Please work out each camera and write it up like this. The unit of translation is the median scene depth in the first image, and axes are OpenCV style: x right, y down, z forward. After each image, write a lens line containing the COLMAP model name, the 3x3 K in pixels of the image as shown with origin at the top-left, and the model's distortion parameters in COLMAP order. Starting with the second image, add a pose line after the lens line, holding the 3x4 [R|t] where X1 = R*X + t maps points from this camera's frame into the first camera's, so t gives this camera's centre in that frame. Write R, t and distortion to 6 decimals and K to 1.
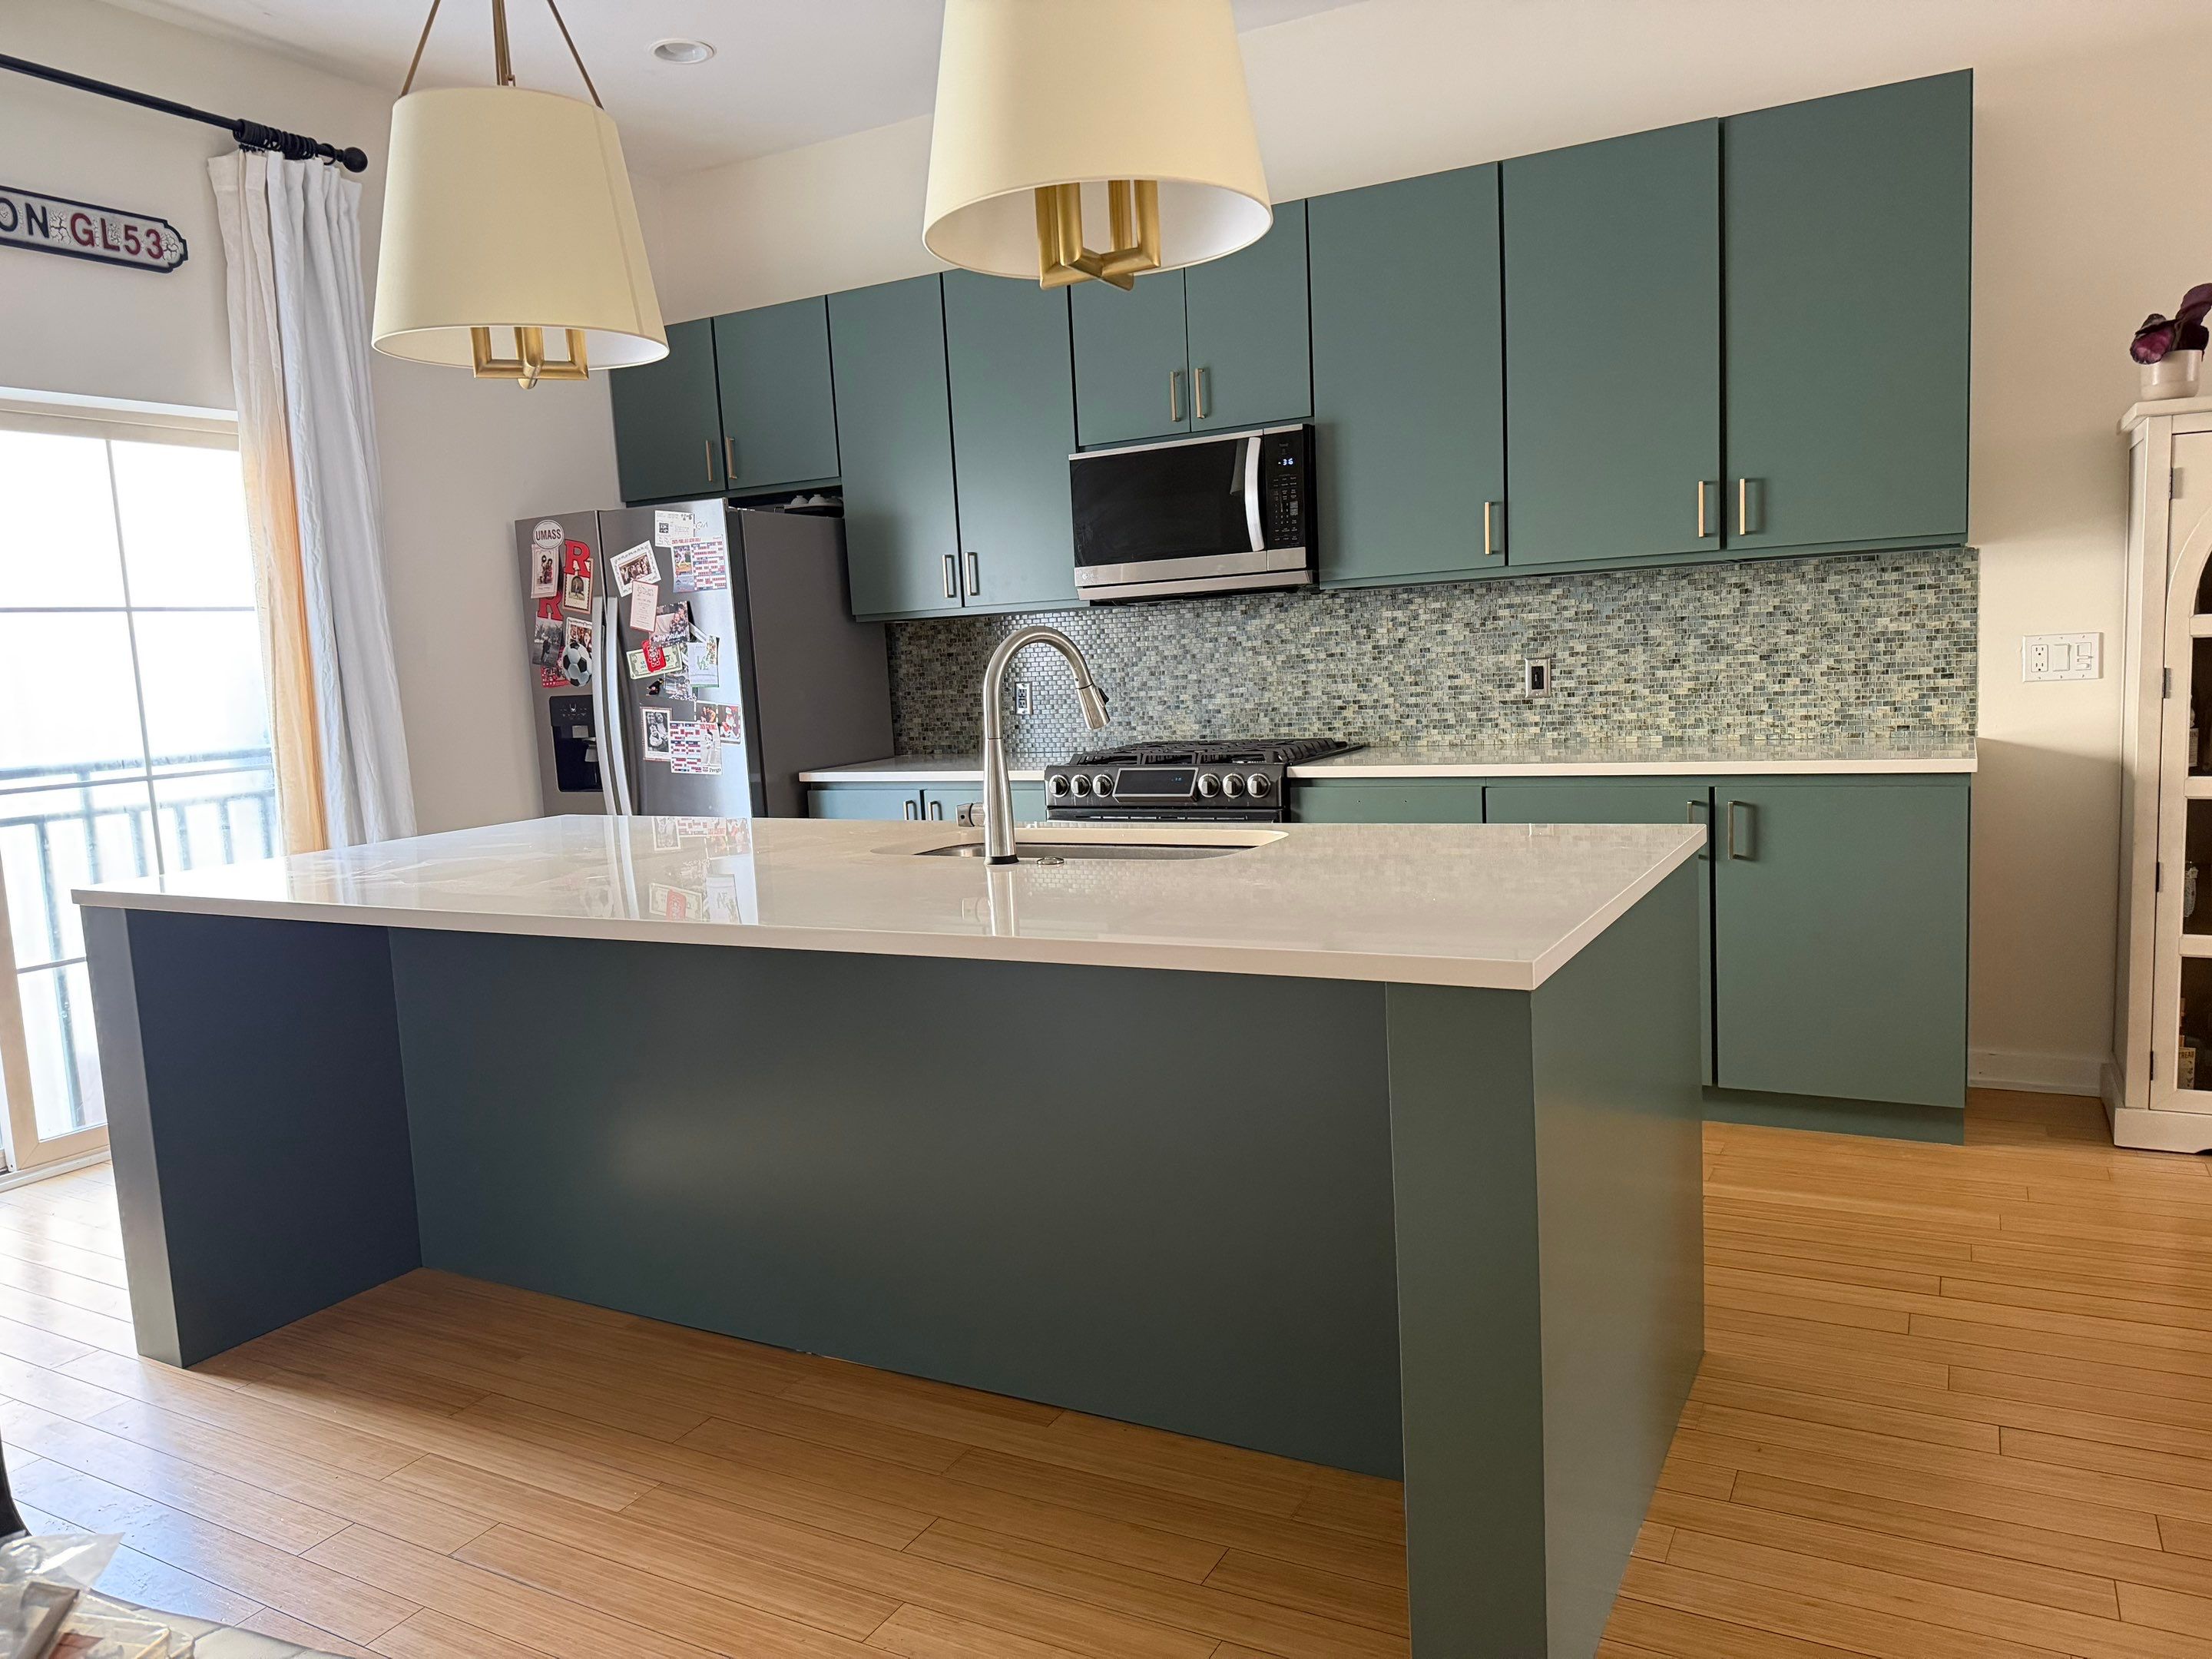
lens RADIAL K [[1536.6, 0, 1091.0], [0, 1536.6, 830.1], [0, 0, 1]] dist [0.026181, -0.040513]
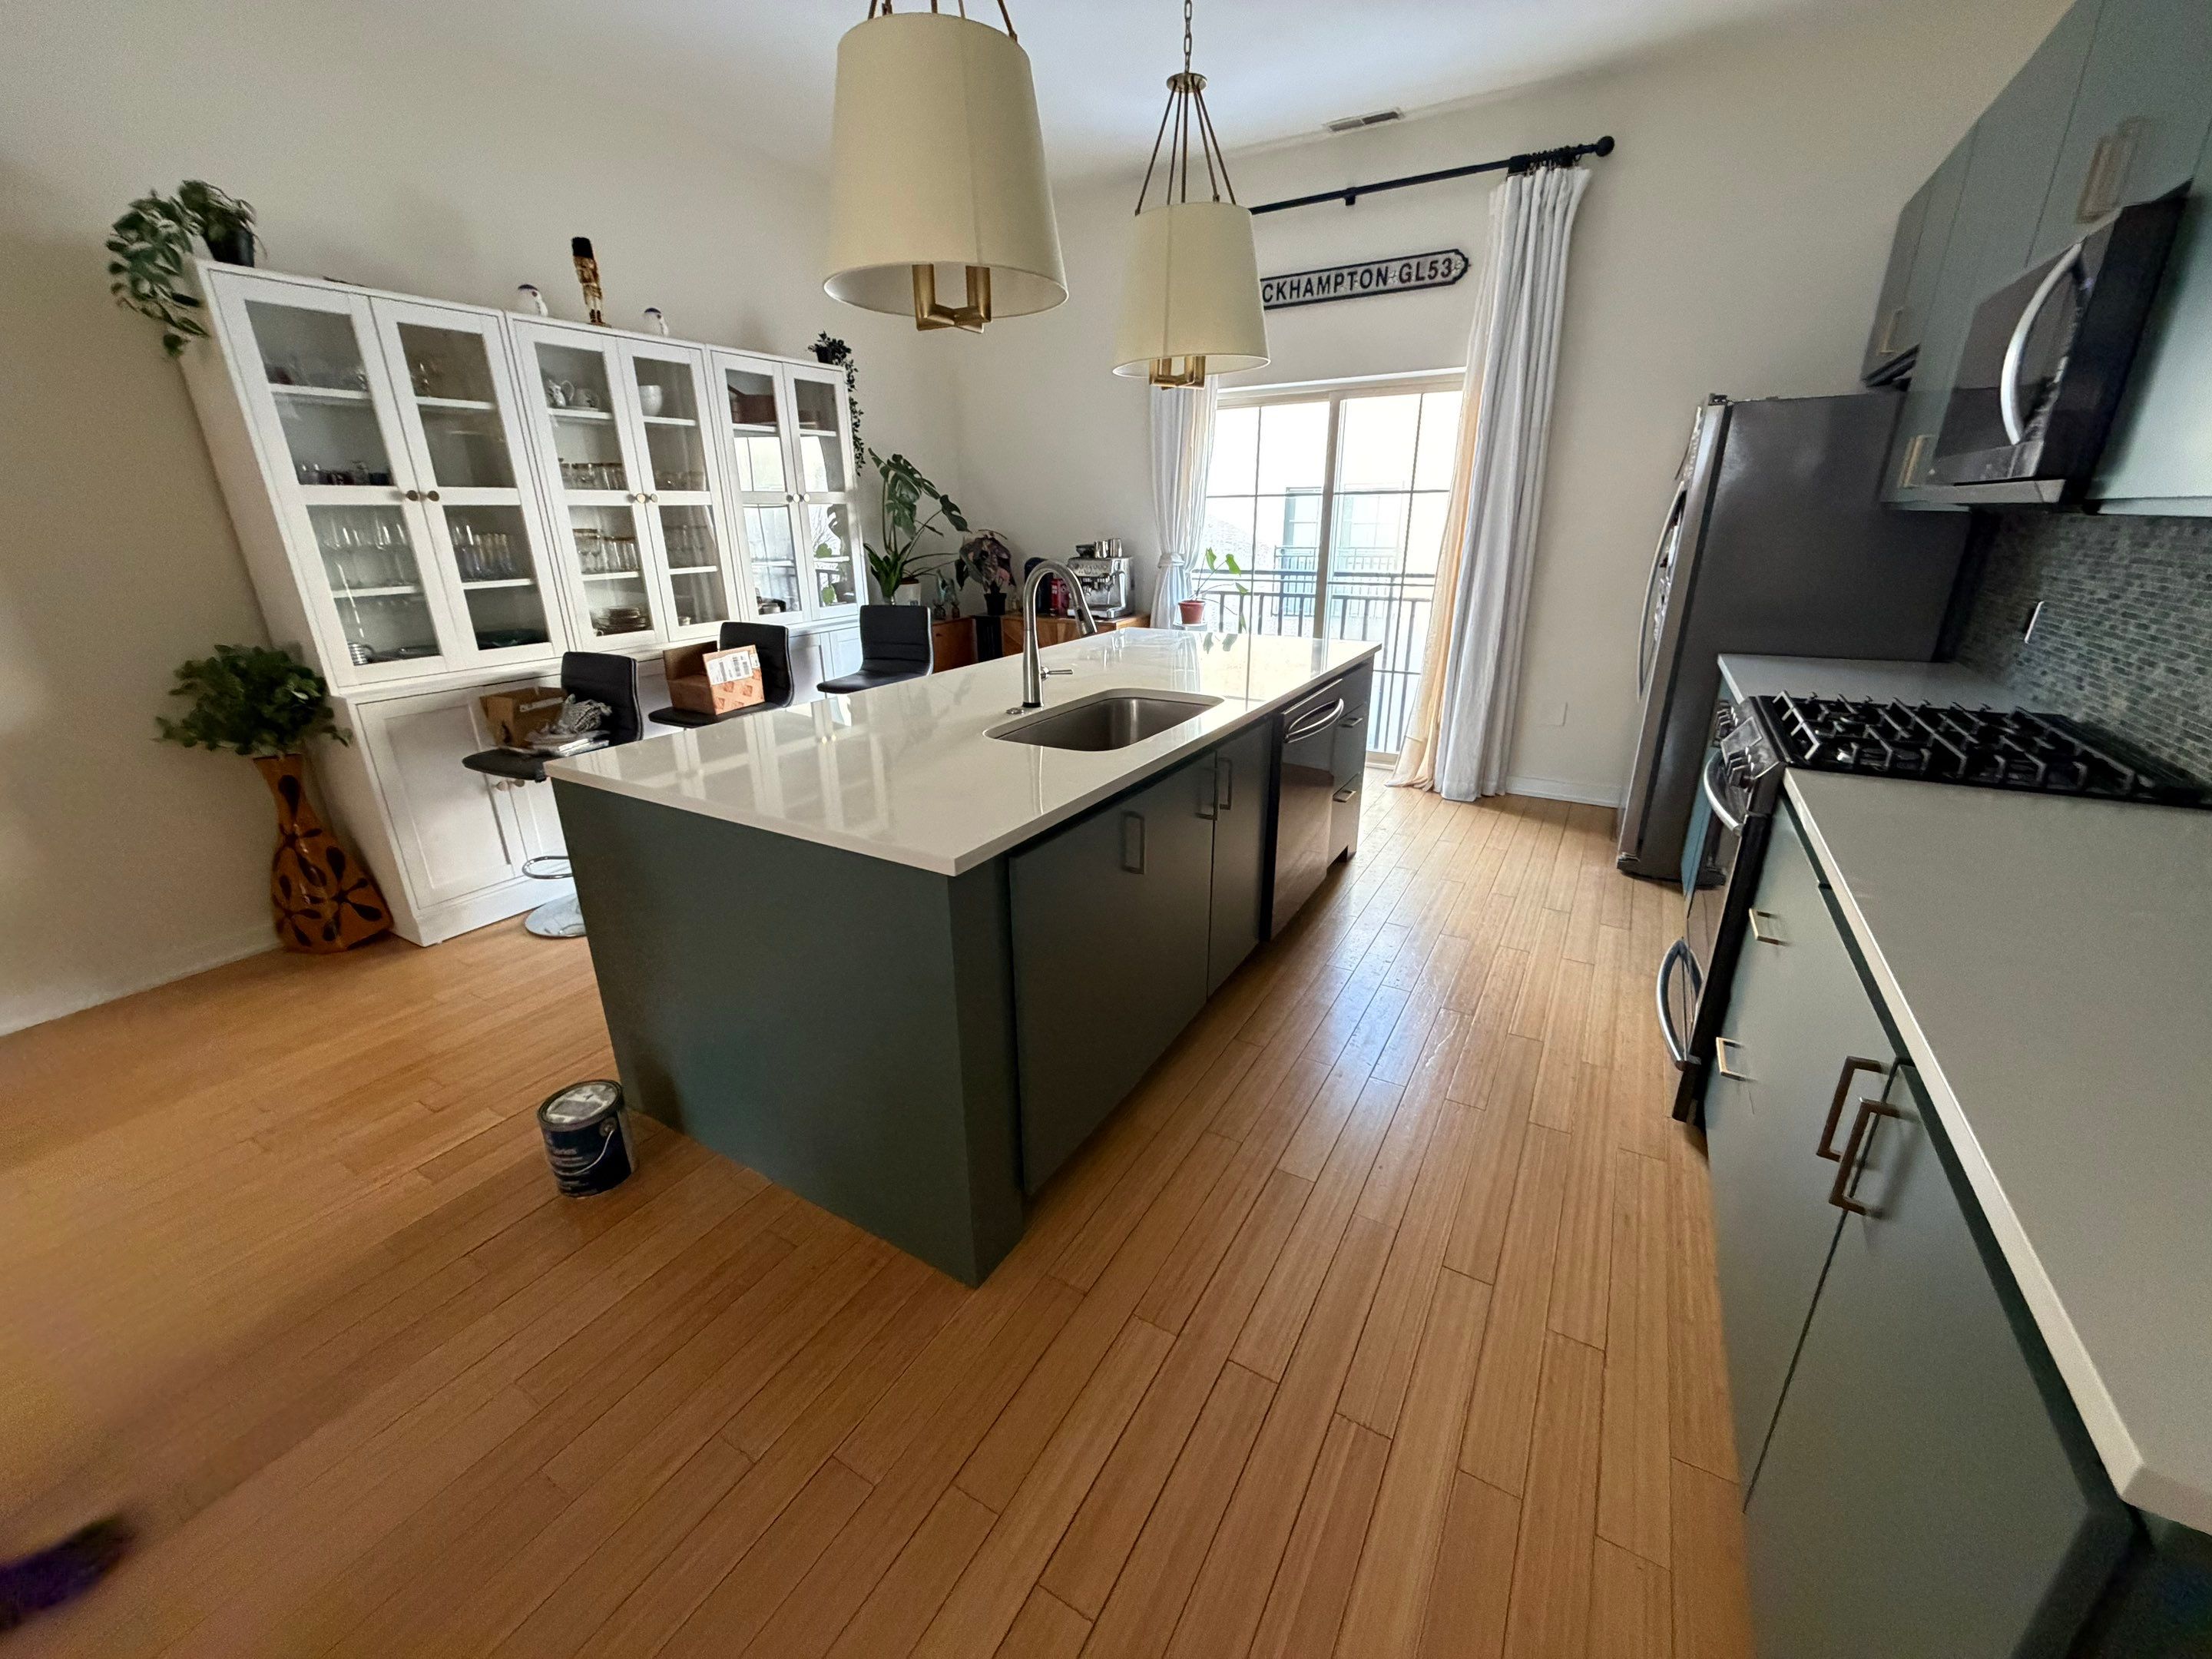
lens RADIAL K [[869.7, 0, 1124.3], [0, 869.7, 846.6], [0, 0, 1]] dist [-0.008324, 0.000360]
pose [[-0.032081, 0.384442, -0.922591, 0.597864], [-0.115241, 0.915488, 0.385489, -0.125768], [0.992819, 0.118687, 0.014934, 0.754420]]
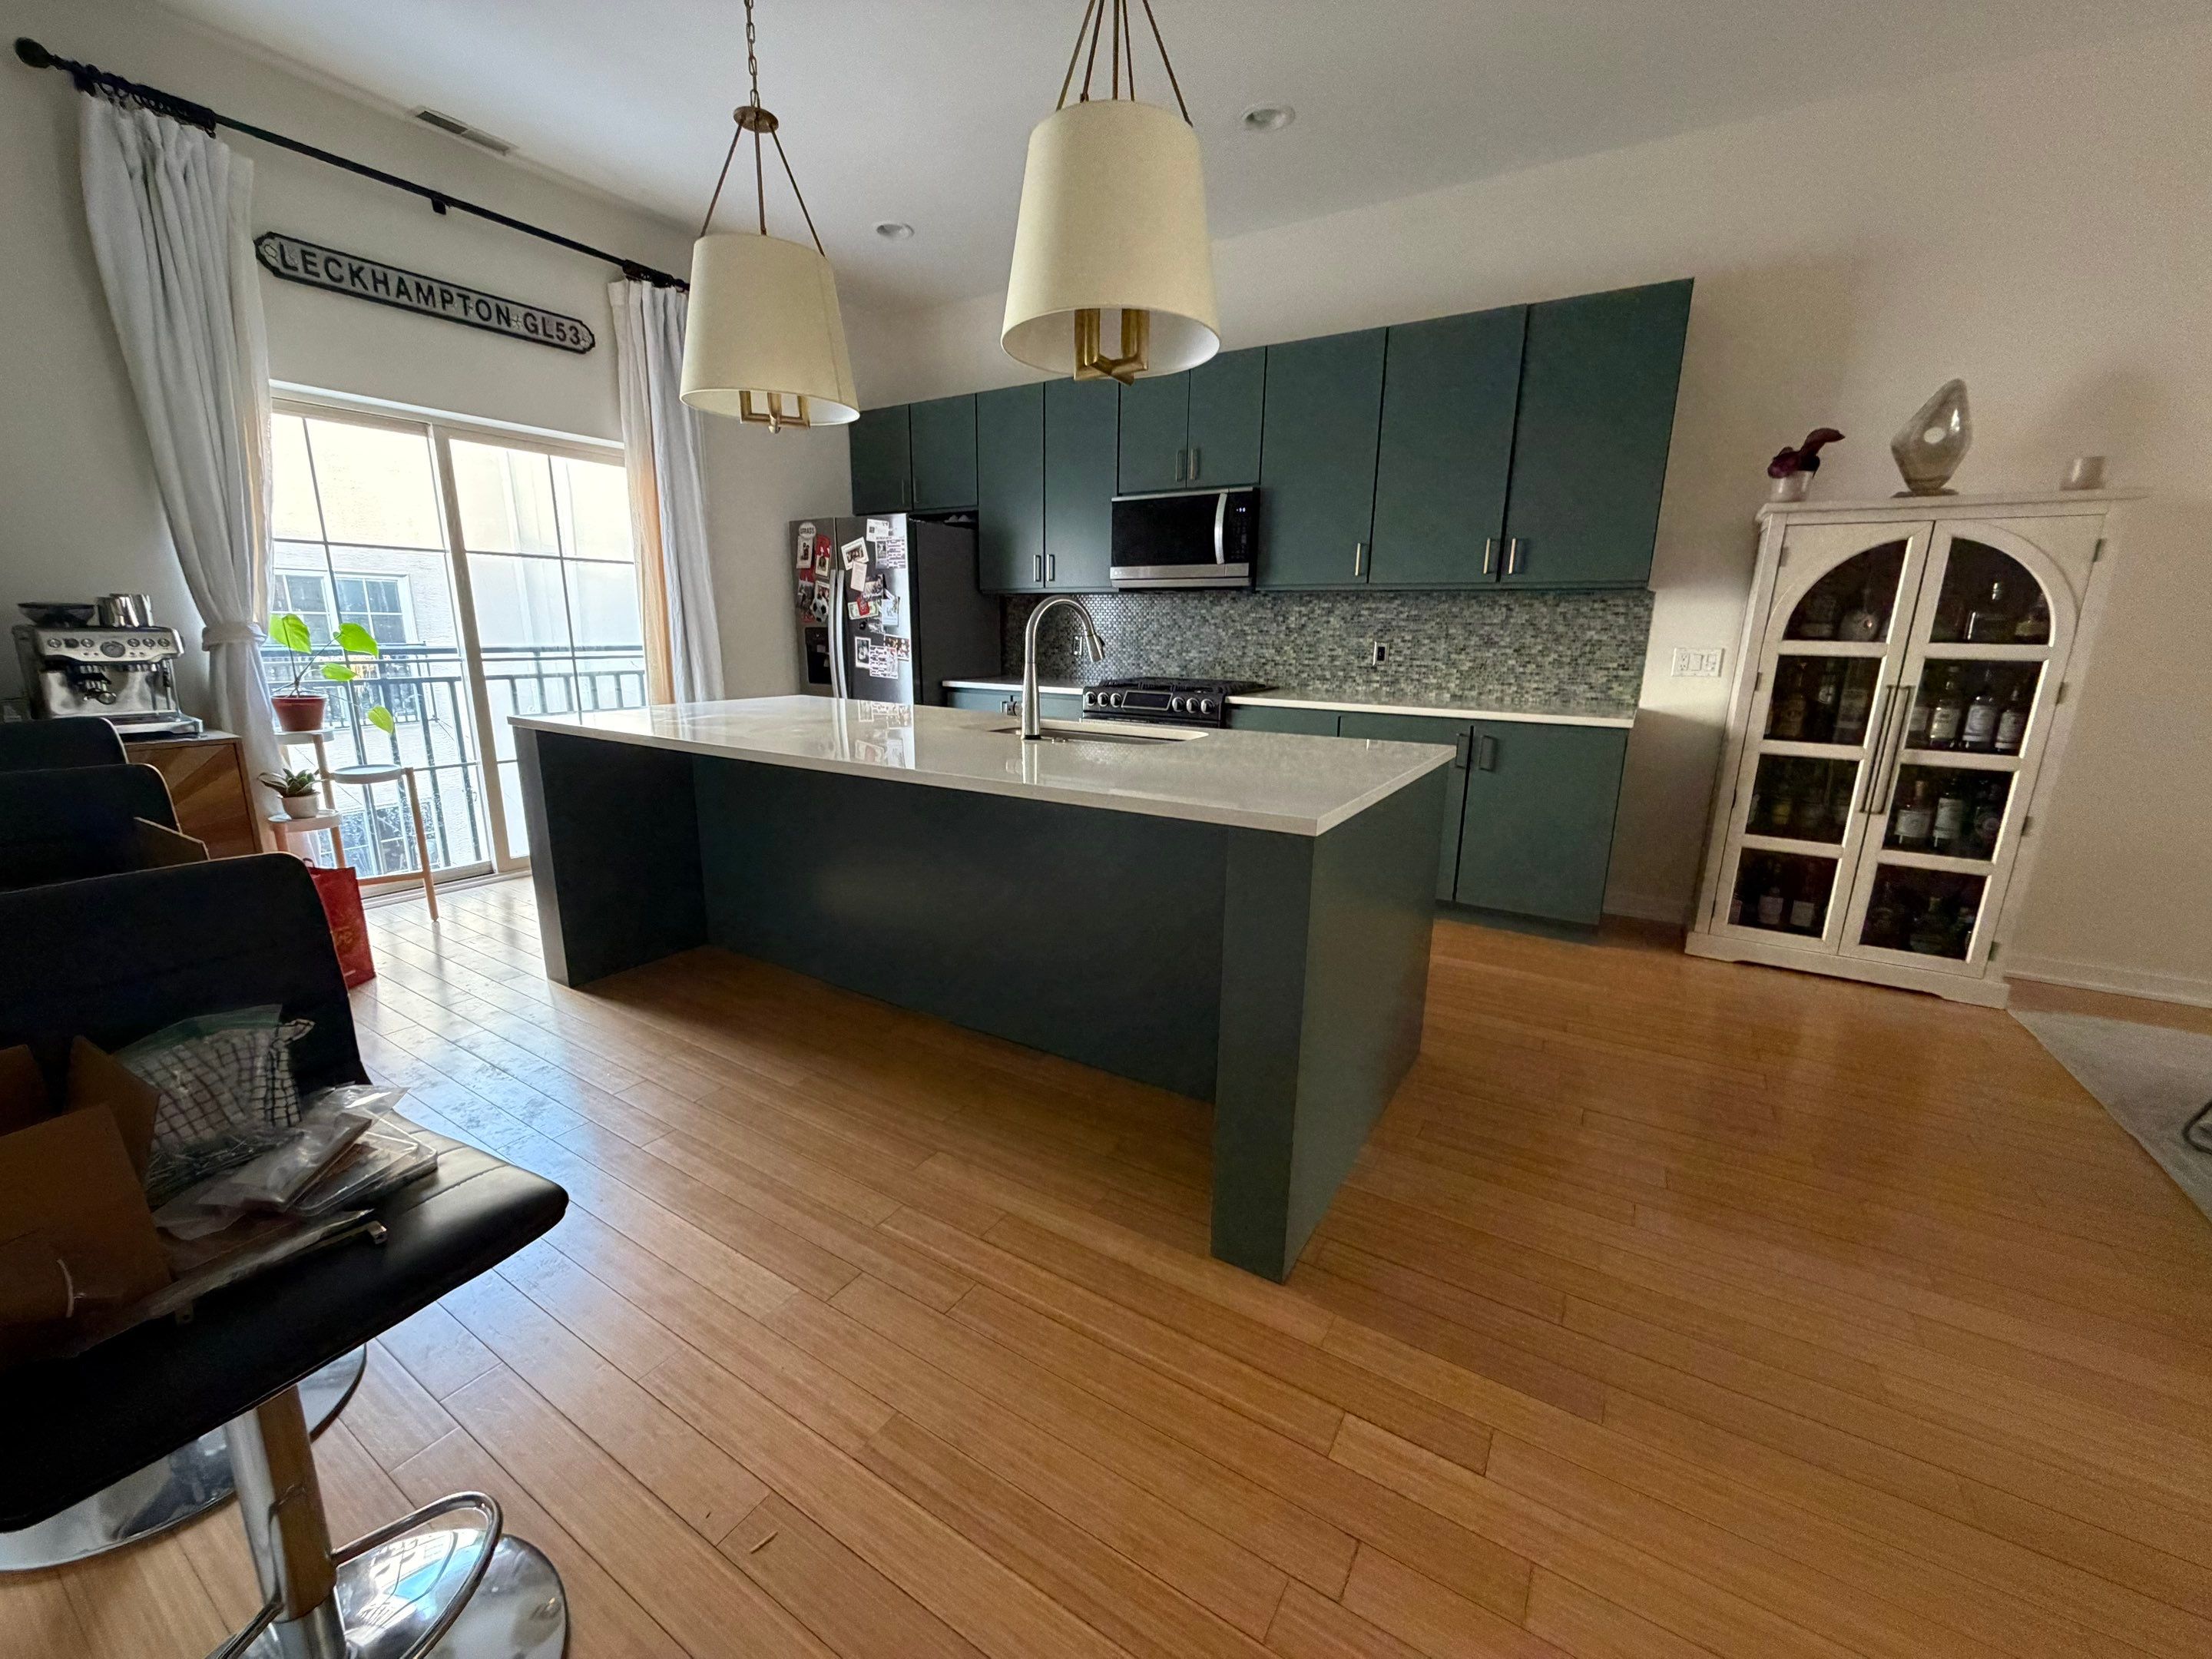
lens RADIAL K [[869.7, 0, 1098.4], [0, 869.7, 829.6], [0, 0, 1]] dist [-0.008324, 0.000360]
pose [[0.996497, 0.075602, -0.035739, 0.037231], [-0.071004, 0.990711, 0.115971, 0.003051], [0.044175, -0.113027, 0.992609, 0.031744]]
